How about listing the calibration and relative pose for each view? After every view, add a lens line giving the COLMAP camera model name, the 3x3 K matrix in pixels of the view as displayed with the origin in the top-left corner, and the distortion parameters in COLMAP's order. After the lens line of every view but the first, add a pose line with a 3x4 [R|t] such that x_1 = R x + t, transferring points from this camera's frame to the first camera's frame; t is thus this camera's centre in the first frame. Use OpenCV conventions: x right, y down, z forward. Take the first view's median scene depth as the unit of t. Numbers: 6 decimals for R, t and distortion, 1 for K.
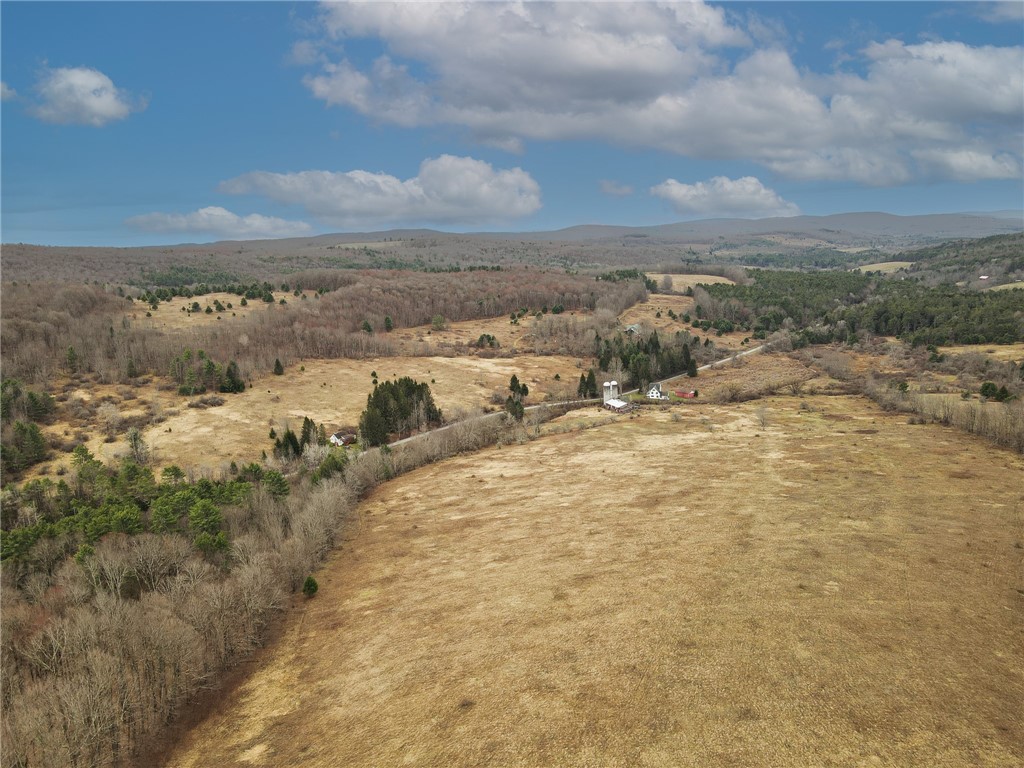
lens RADIAL K [[814.7, 0, 508.5], [0, 814.7, 382.3], [0, 0, 1]] dist [-0.000047, 0.030832]
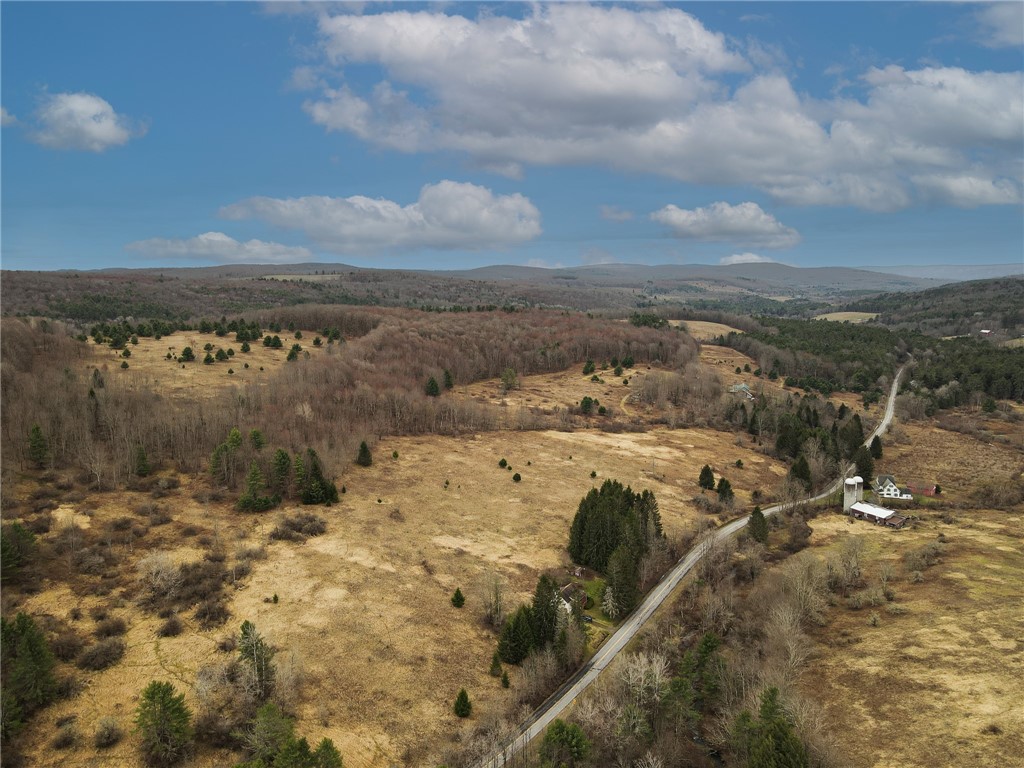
lens RADIAL K [[814.7, 0, 516.7], [0, 814.7, 394.5], [0, 0, 1]] dist [-0.000047, 0.030832]
pose [[0.989553, 0.011702, 0.143695, -0.250804], [-0.006892, 0.999401, -0.033924, -0.044035], [-0.144006, 0.032579, 0.989040, 0.327548]]
